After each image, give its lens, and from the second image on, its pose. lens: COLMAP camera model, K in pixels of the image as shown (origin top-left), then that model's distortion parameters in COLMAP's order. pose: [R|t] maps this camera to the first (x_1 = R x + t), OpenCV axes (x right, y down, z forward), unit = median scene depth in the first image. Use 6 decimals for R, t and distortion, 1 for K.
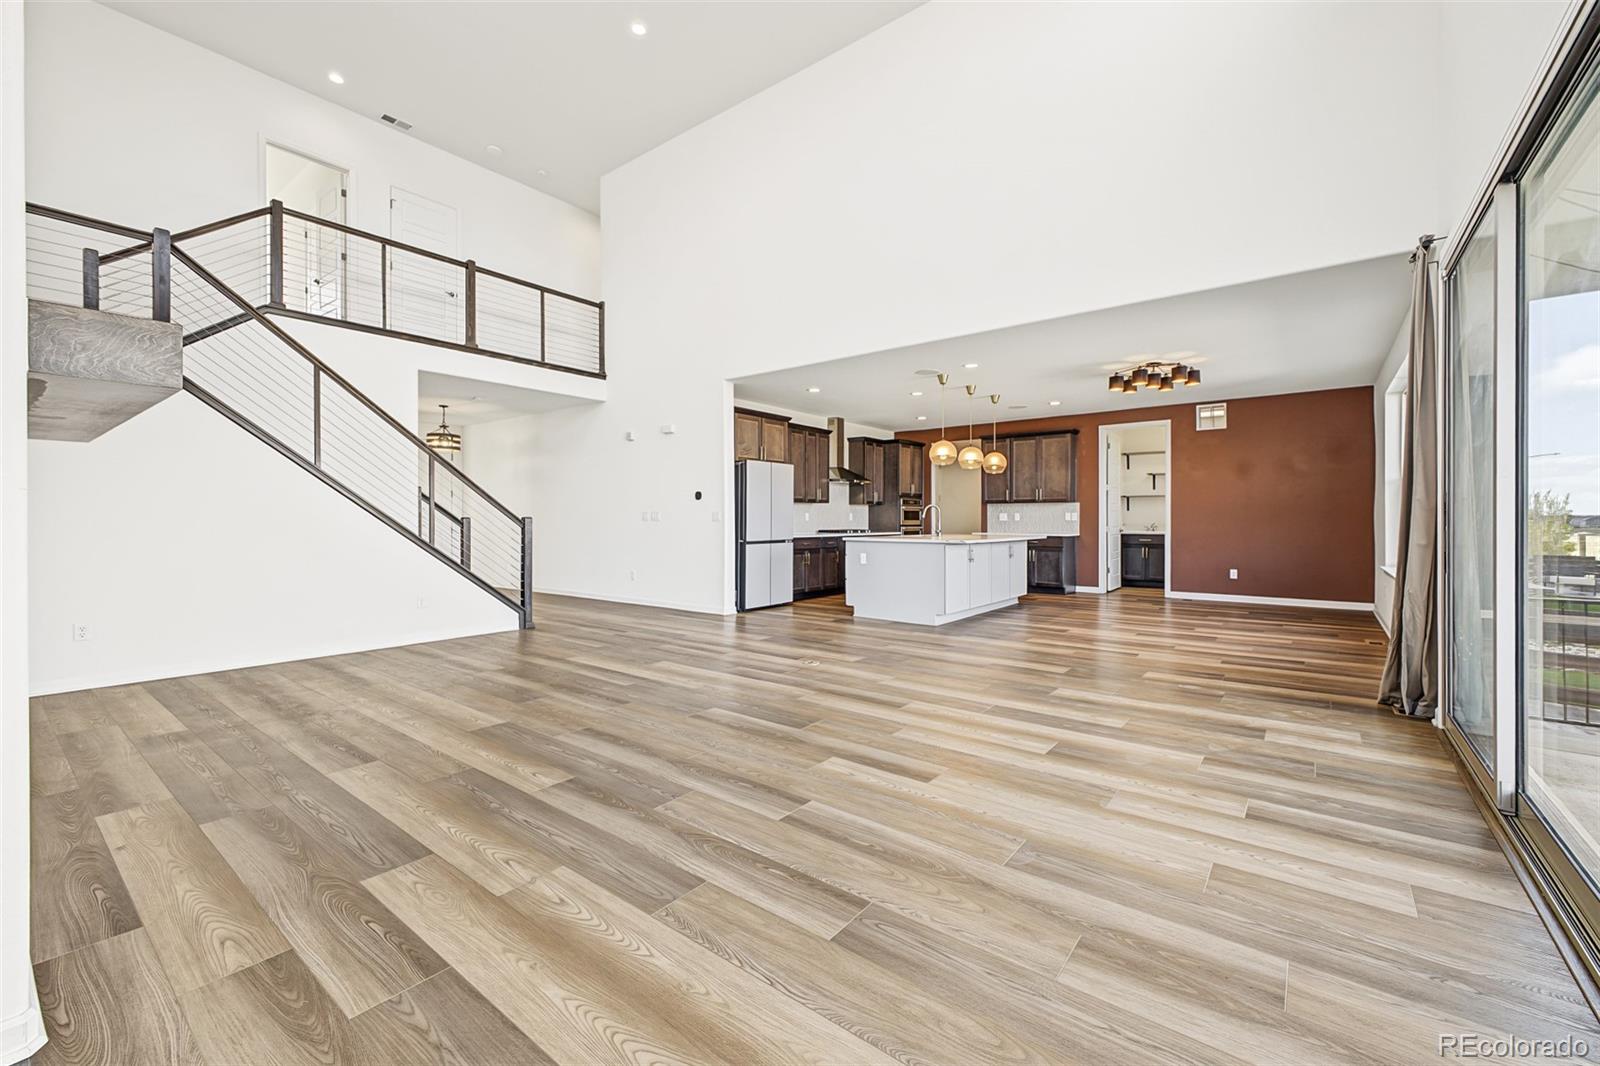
lens RADIAL K [[629.2, 0, 794.5], [0, 629.2, 523.6], [0, 0, 1]] dist [0.011951, -0.003154]
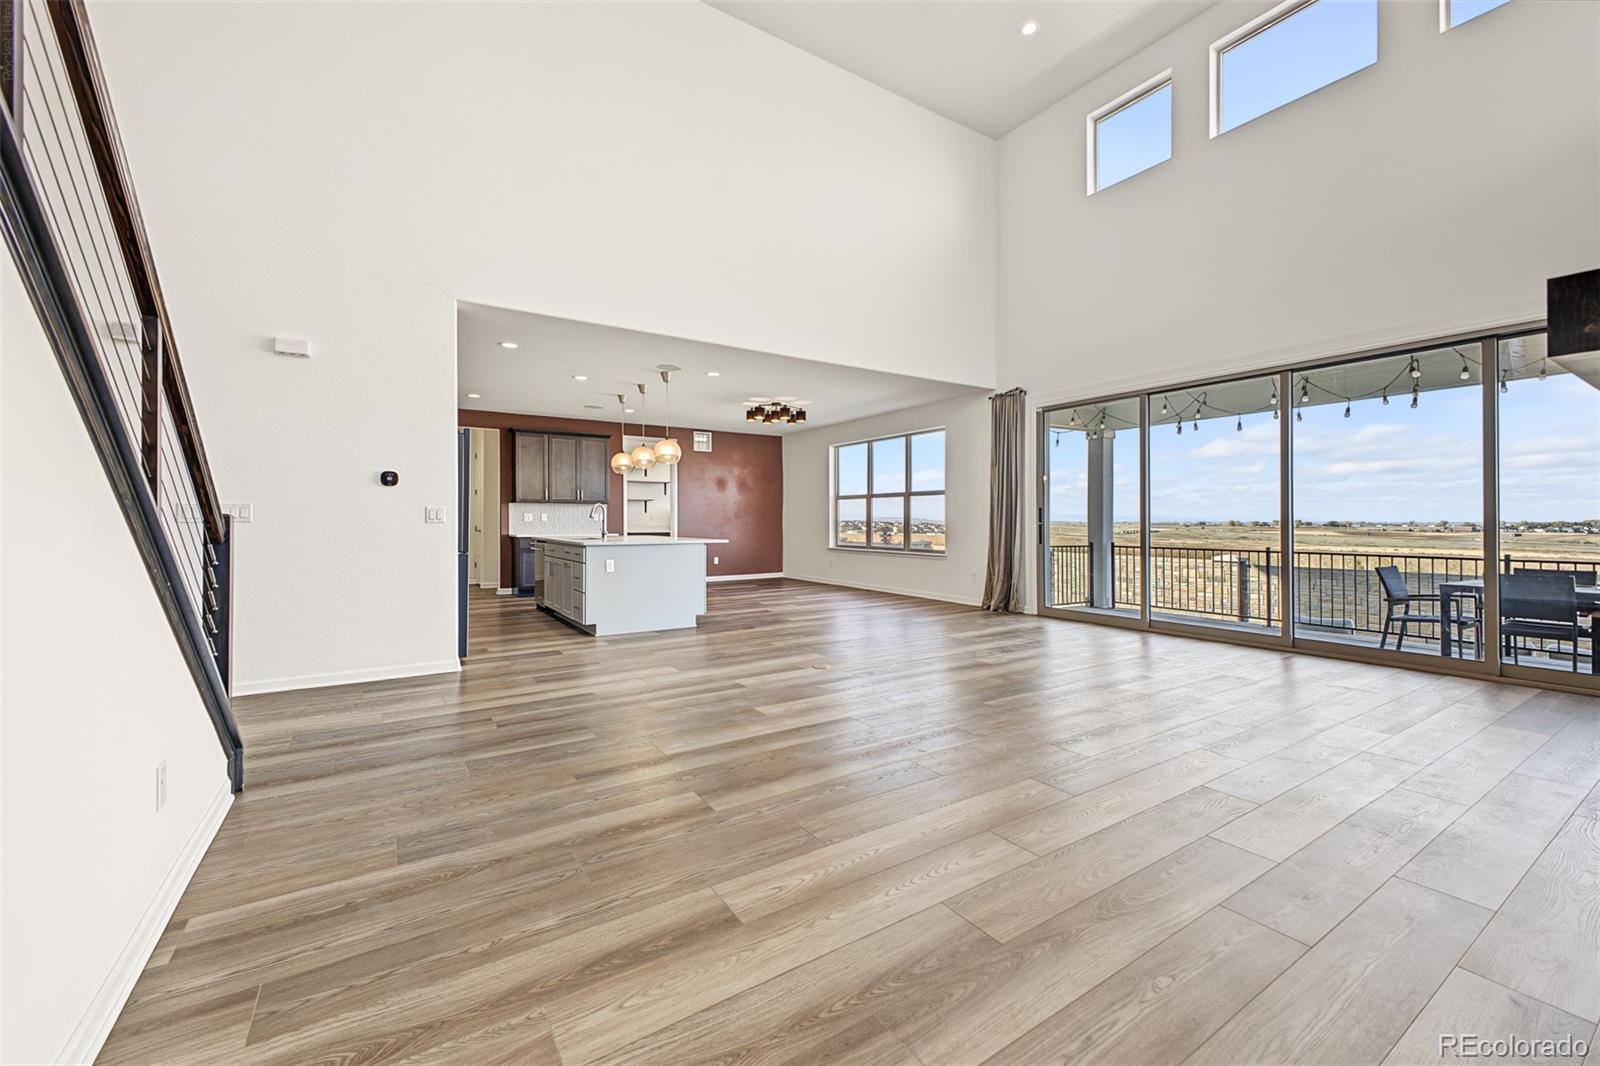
lens RADIAL K [[629.2, 0, 802.3], [0, 629.2, 522.1], [0, 0, 1]] dist [0.011951, -0.003154]
pose [[0.307768, -0.003662, 0.951454, -0.474314], [0.006169, 0.999979, 0.001853, -0.002964], [-0.951441, 0.005299, 0.307784, 0.371116]]
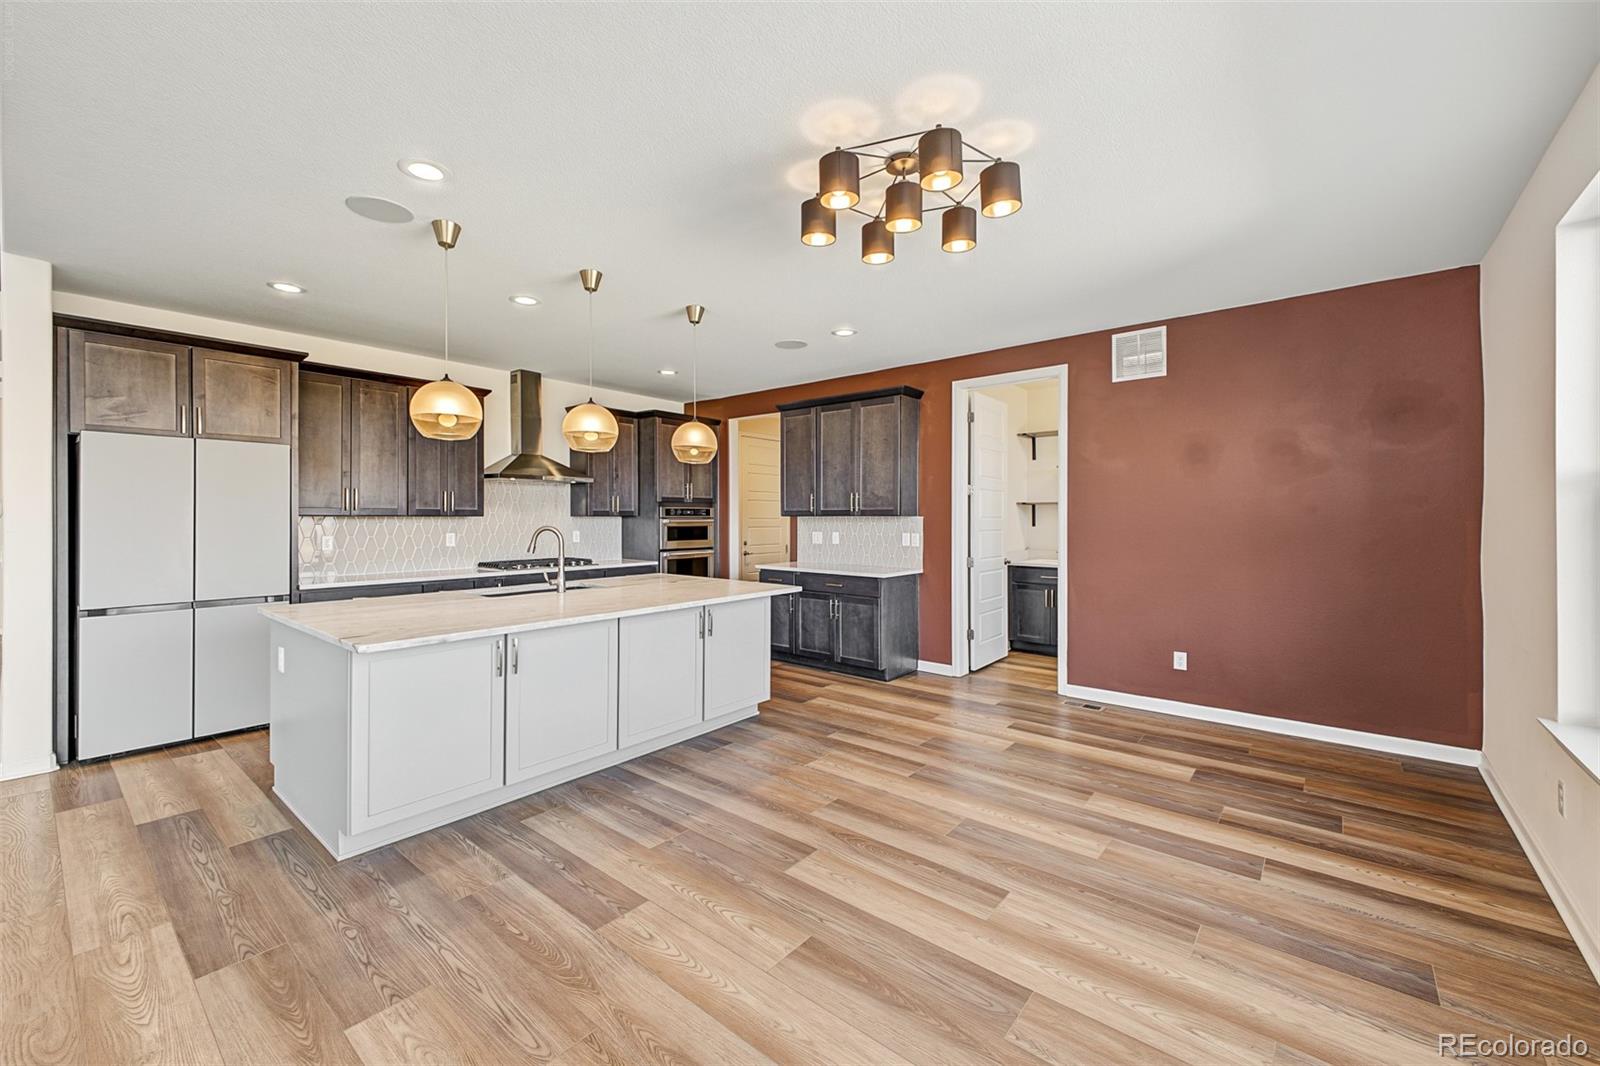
lens RADIAL K [[629.2, 0, 784.4], [0, 629.2, 520.0], [0, 0, 1]] dist [0.011951, -0.003154]
pose [[0.999814, 0.001199, -0.019236, 0.347695], [-0.001238, 0.999997, -0.002027, -0.029234], [0.019233, 0.002050, 0.999813, 0.437324]]
